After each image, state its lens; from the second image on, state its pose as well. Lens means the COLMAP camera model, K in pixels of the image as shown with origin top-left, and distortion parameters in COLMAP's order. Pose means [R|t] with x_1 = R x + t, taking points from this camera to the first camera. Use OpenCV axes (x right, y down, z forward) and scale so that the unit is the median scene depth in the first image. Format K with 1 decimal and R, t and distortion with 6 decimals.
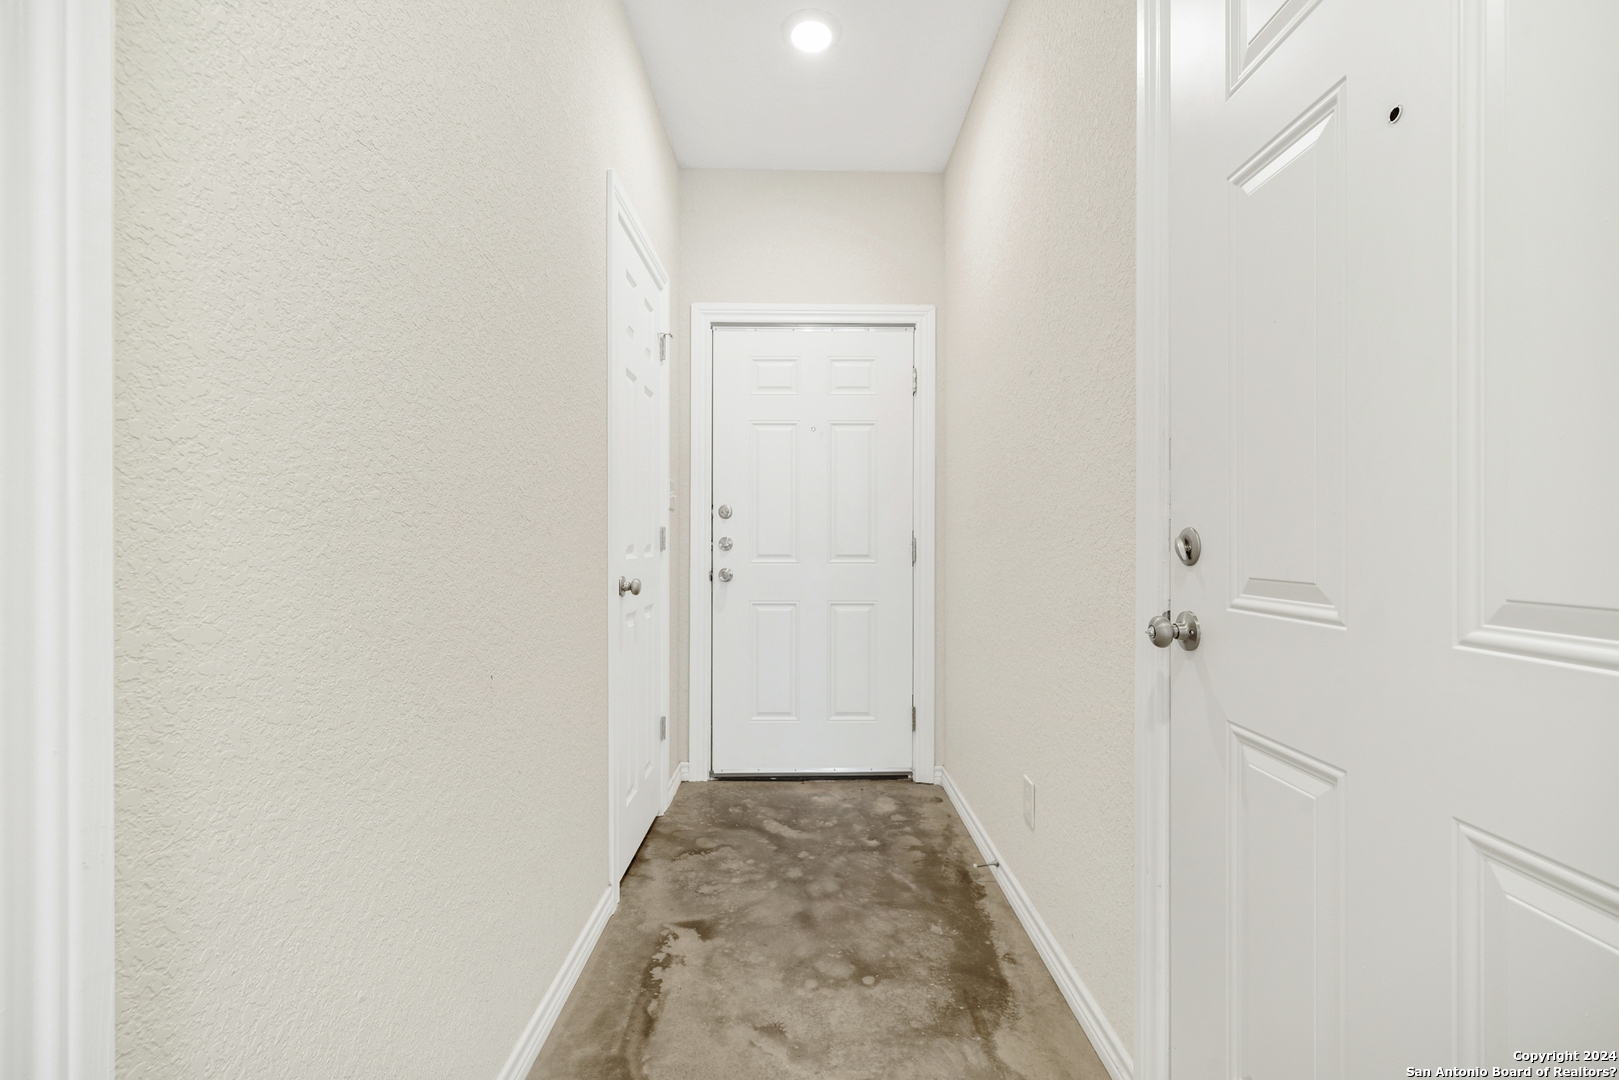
lens RADIAL K [[658.8, 0, 811.7], [0, 658.8, 537.3], [0, 0, 1]] dist [-0.002040, 0.001038]
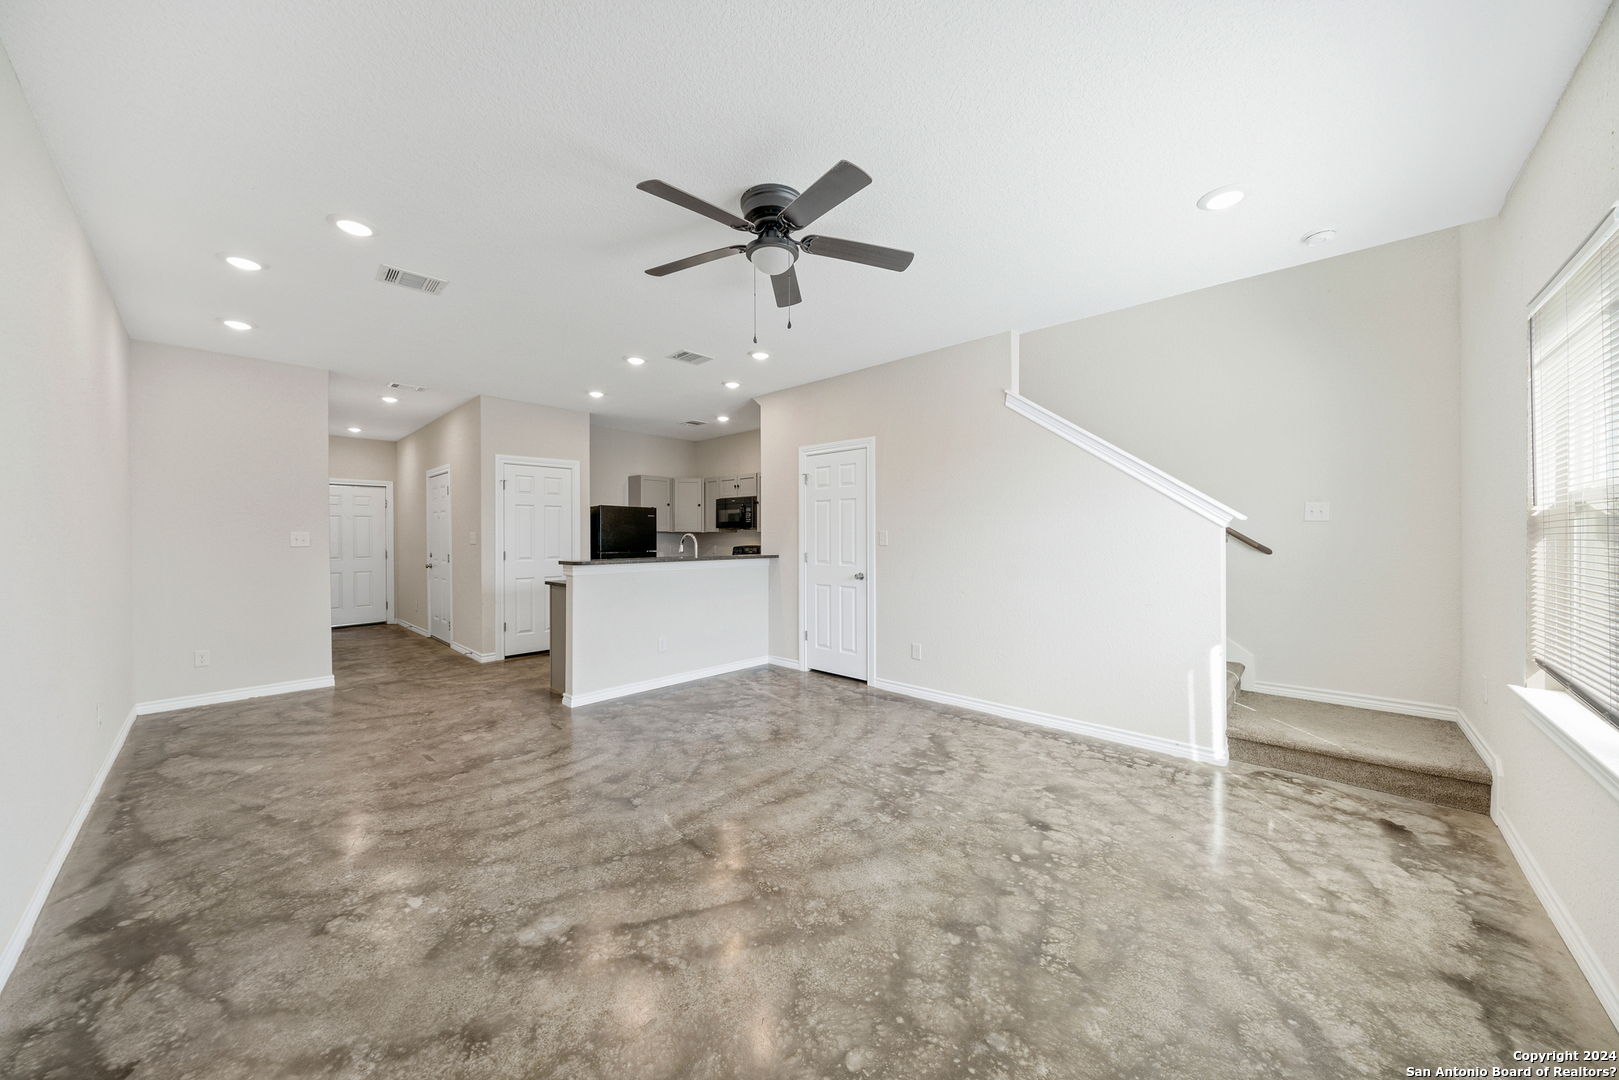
lens RADIAL K [[555.6, 0, 800.4], [0, 555.6, 534.1], [0, 0, 1]] dist [-0.005789, 0.000222]
pose [[0.693607, -0.010845, 0.720272, -0.413410], [0.006344, 0.999940, 0.008947, -0.097255], [-0.720326, -0.001636, 0.693634, -2.472329]]
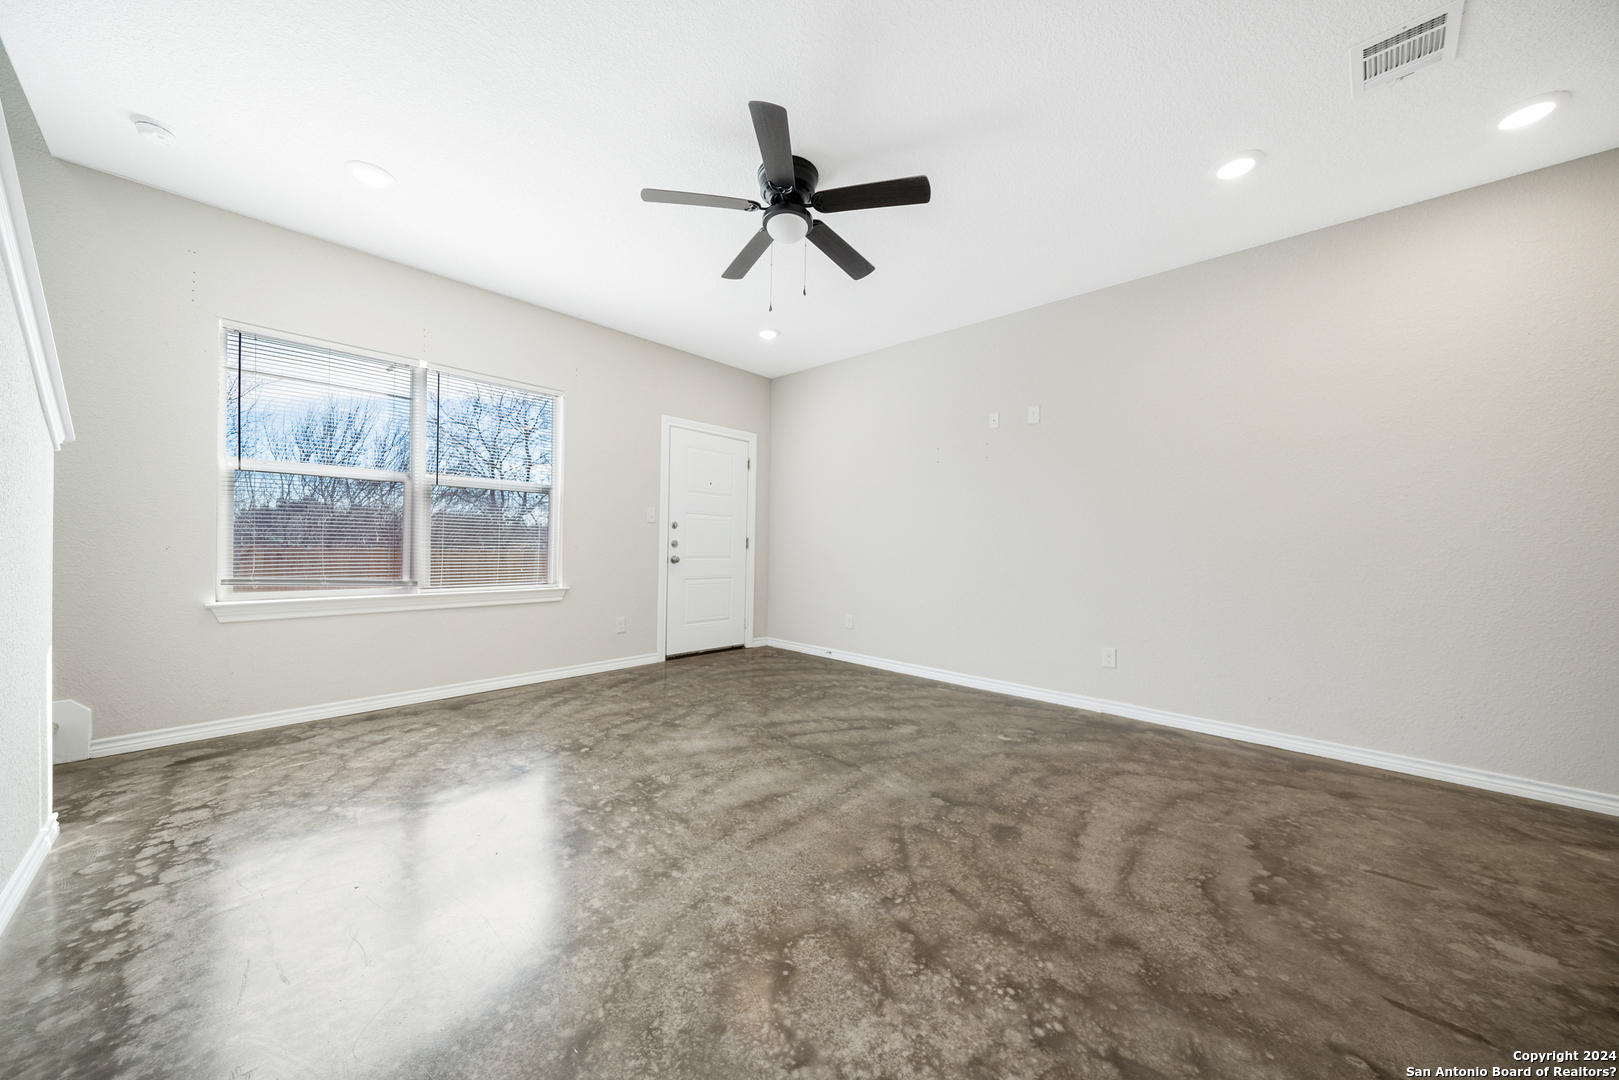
lens RADIAL K [[555.6, 0, 798.3], [0, 555.6, 546.3], [0, 0, 1]] dist [-0.005789, 0.000222]
pose [[-0.686566, -0.020902, -0.726767, 0.771308], [-0.021709, 0.999730, -0.008245, 0.002149], [0.726744, 0.010117, -0.686834, -1.248539]]
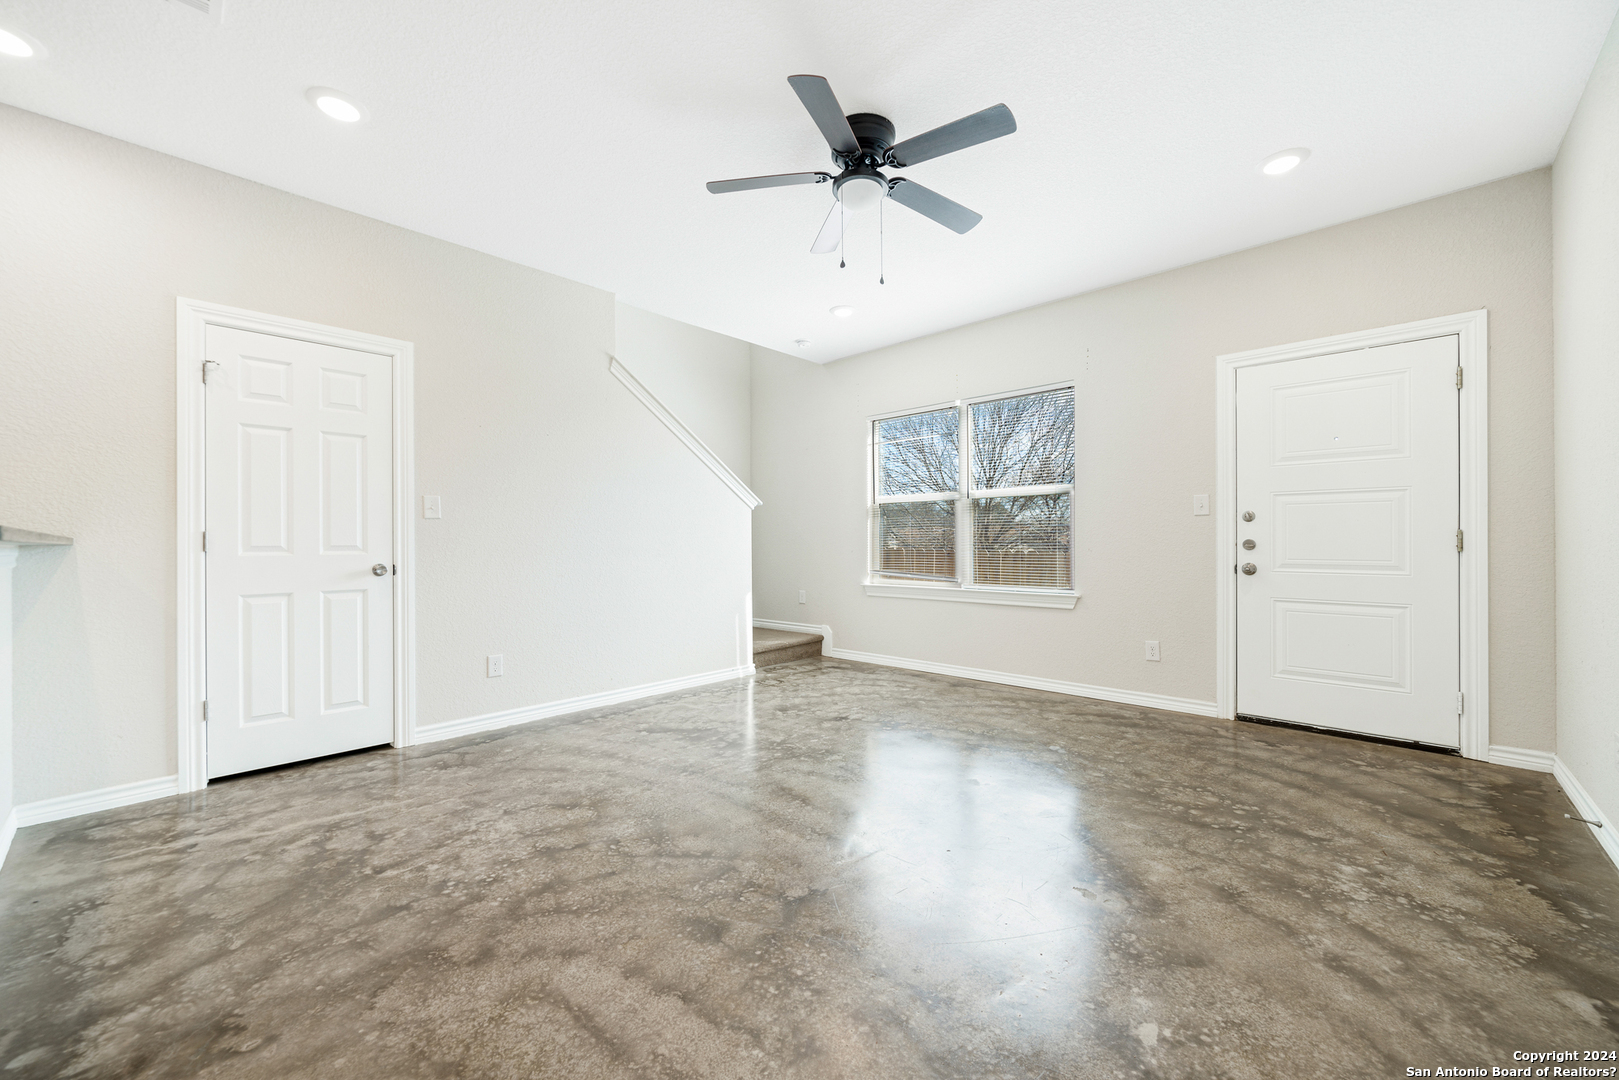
lens RADIAL K [[624.3, 0, 802.4], [0, 624.3, 542.4], [0, 0, 1]] dist [-0.001552, -0.000747]
pose [[-0.720740, -0.006674, 0.693173, -0.392346], [-0.007138, 0.999972, 0.002206, -0.011285], [-0.693169, -0.003358, -0.720768, -1.176092]]
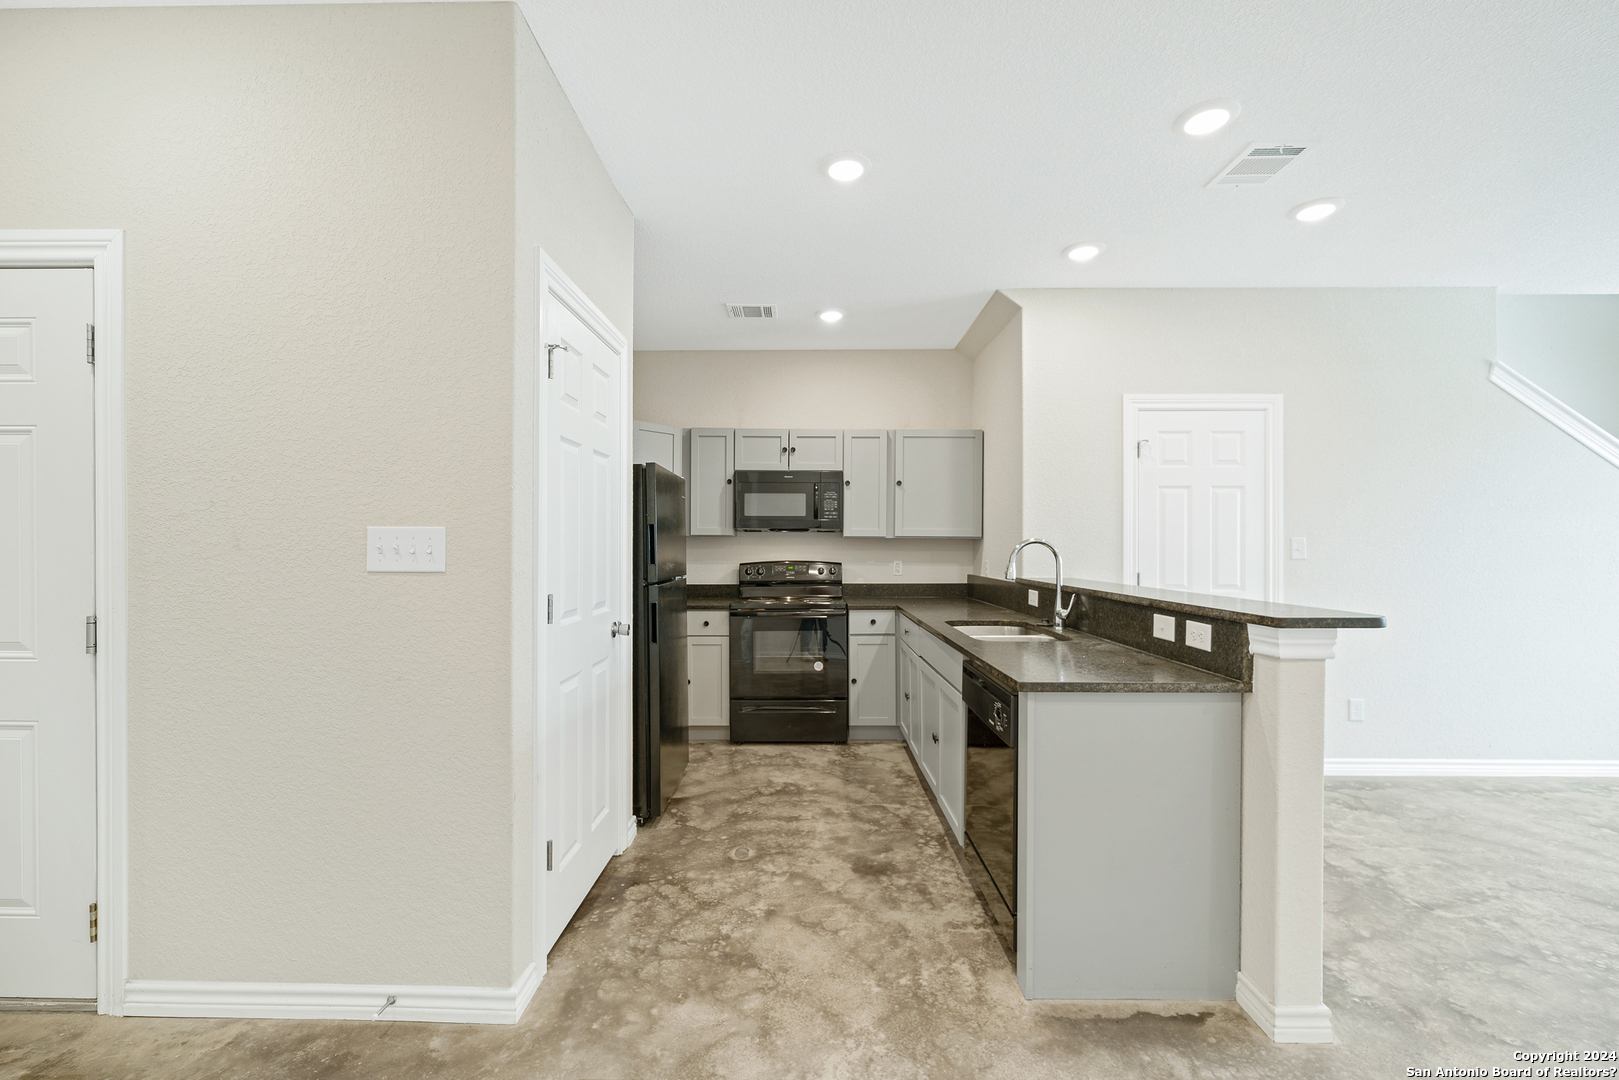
lens RADIAL K [[658.8, 0, 801.1], [0, 658.8, 542.4], [0, 0, 1]] dist [-0.002040, 0.001038]
pose [[0.024892, -0.011085, 0.999629, -0.389391], [-0.007727, 0.999907, 0.011280, -0.087923], [-0.999660, -0.008005, 0.024804, -0.604402]]
